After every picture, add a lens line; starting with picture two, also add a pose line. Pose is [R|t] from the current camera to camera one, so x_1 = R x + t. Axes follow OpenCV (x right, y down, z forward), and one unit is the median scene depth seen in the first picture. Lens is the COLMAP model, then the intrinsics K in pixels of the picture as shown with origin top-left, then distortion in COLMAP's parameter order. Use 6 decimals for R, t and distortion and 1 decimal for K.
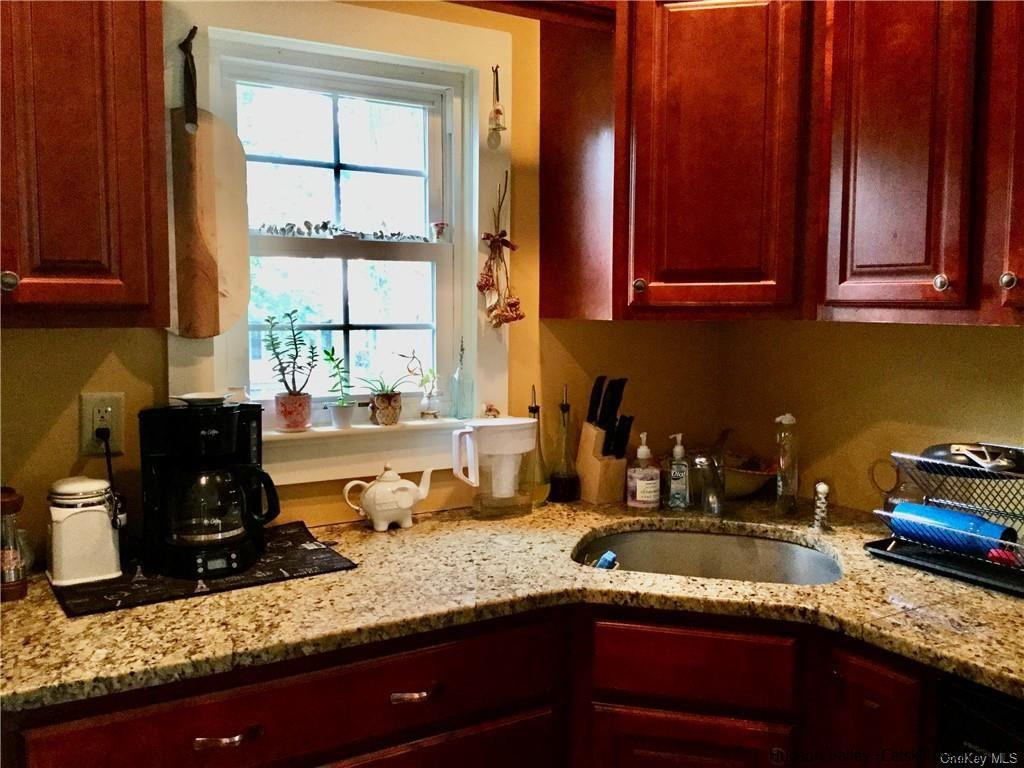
lens RADIAL K [[914.0, 0, 513.3], [0, 914.0, 391.4], [0, 0, 1]] dist [0.148723, -0.281707]
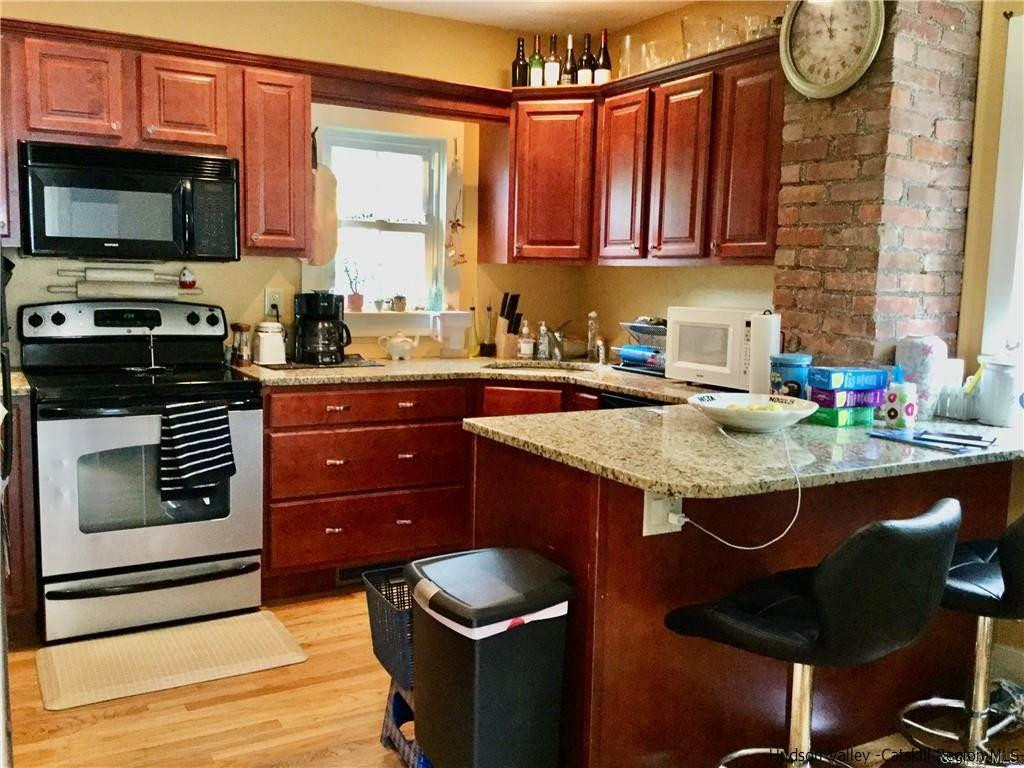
lens RADIAL K [[946.8, 0, 518.7], [0, 946.8, 383.7], [0, 0, 1]] dist [0.125489, -0.187857]
pose [[0.999648, 0.023394, -0.012538, 0.164651], [-0.023165, 0.999568, 0.018103, 0.154908], [0.012957, -0.017807, 0.999757, -1.154080]]
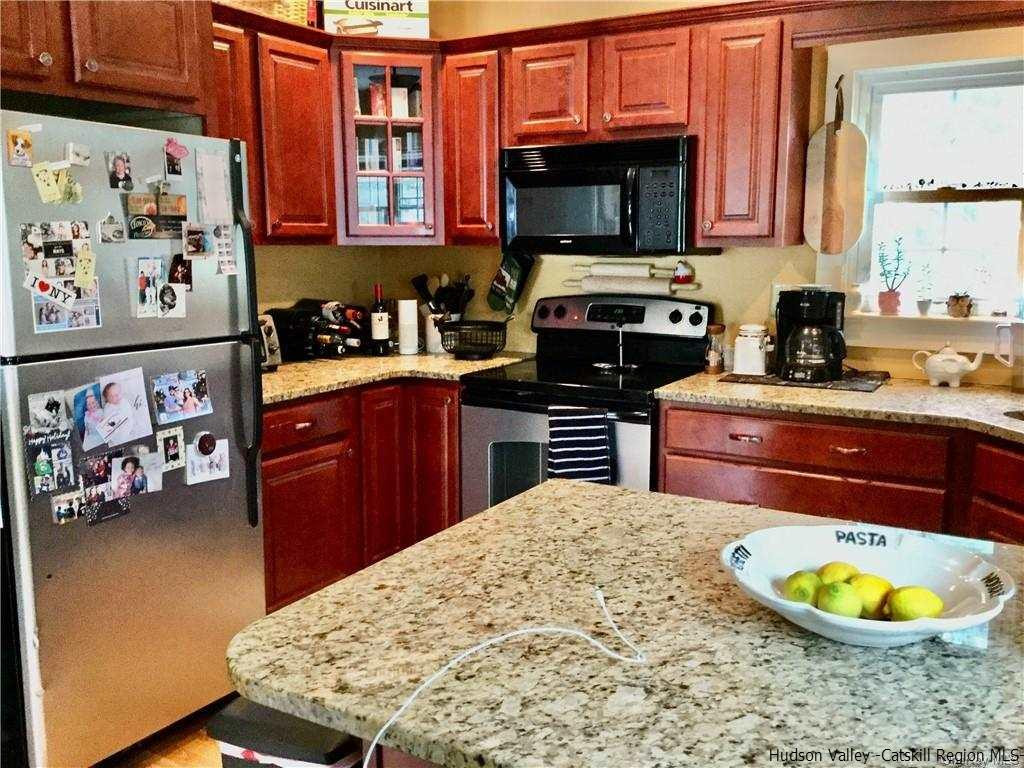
lens RADIAL K [[946.8, 0, 518.7], [0, 946.8, 383.7], [0, 0, 1]] dist [0.125489, -0.187857]
pose [[0.476244, 0.134277, -0.869000, 0.876243], [-0.082209, 0.990742, 0.108035, 0.033091], [0.875462, 0.019989, 0.482874, -0.343672]]
